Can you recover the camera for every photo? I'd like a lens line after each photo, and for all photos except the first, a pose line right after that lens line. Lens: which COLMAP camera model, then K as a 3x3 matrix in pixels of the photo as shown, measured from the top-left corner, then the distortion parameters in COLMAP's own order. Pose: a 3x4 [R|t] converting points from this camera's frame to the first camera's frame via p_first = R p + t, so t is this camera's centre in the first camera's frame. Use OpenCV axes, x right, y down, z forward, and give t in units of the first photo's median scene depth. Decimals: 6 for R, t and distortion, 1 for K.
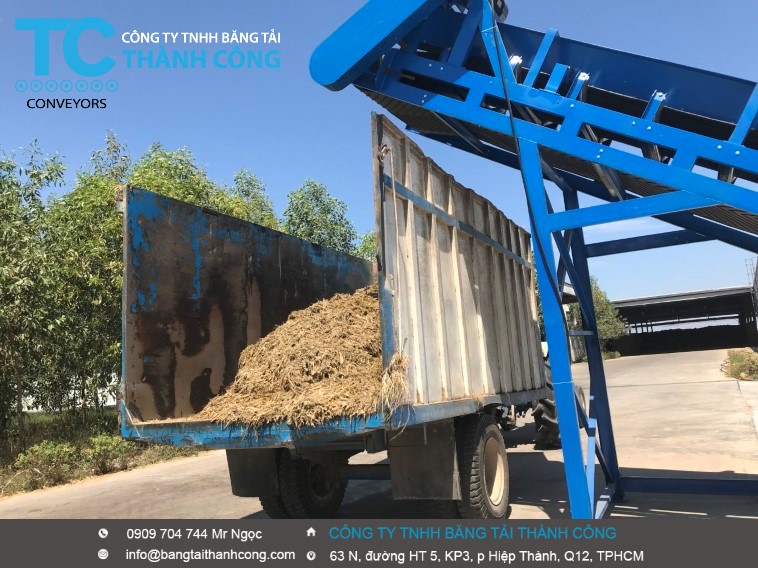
lens RADIAL K [[609.2, 0, 379.0], [0, 609.2, 284.0], [0, 0, 1]] dist [0.073846, -0.096431]
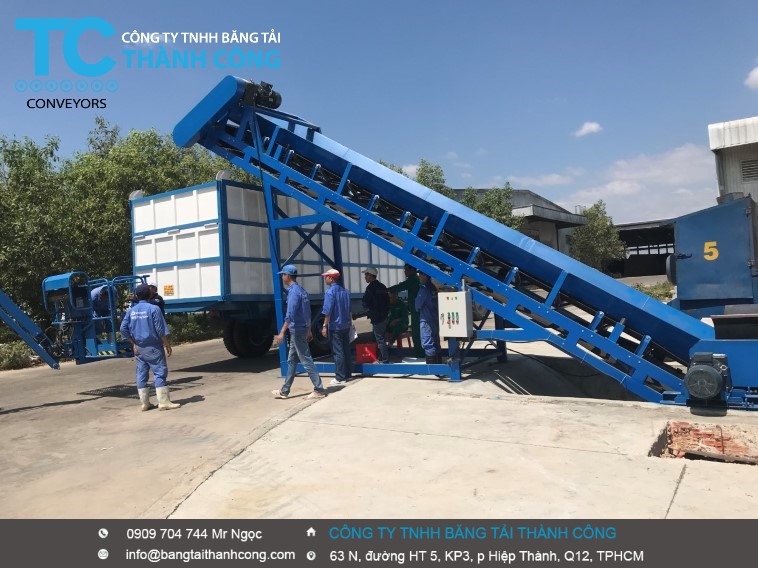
lens RADIAL K [[609.2, 0, 379.0], [0, 609.2, 284.0], [0, 0, 1]] dist [0.073846, -0.096431]
pose [[0.997174, 0.013194, -0.073953, 0.771445], [-0.003073, 0.990794, 0.135340, -0.170135], [0.075058, -0.134730, 0.988035, -1.055500]]
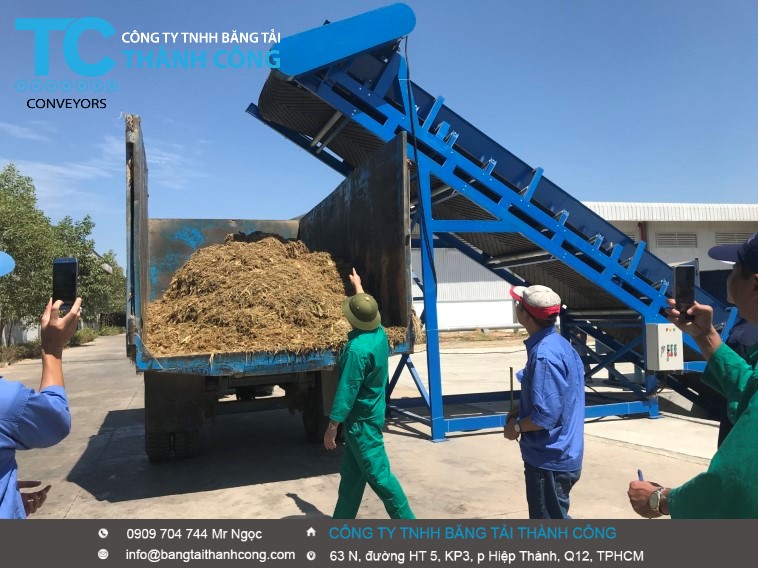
lens RADIAL K [[609.2, 0, 379.0], [0, 609.2, 284.0], [0, 0, 1]] dist [0.073846, -0.096431]
pose [[0.684050, 0.084664, 0.724505, -0.868578], [-0.110273, 0.993829, -0.012020, 0.076938], [-0.721051, -0.071671, 0.689165, 0.038925]]
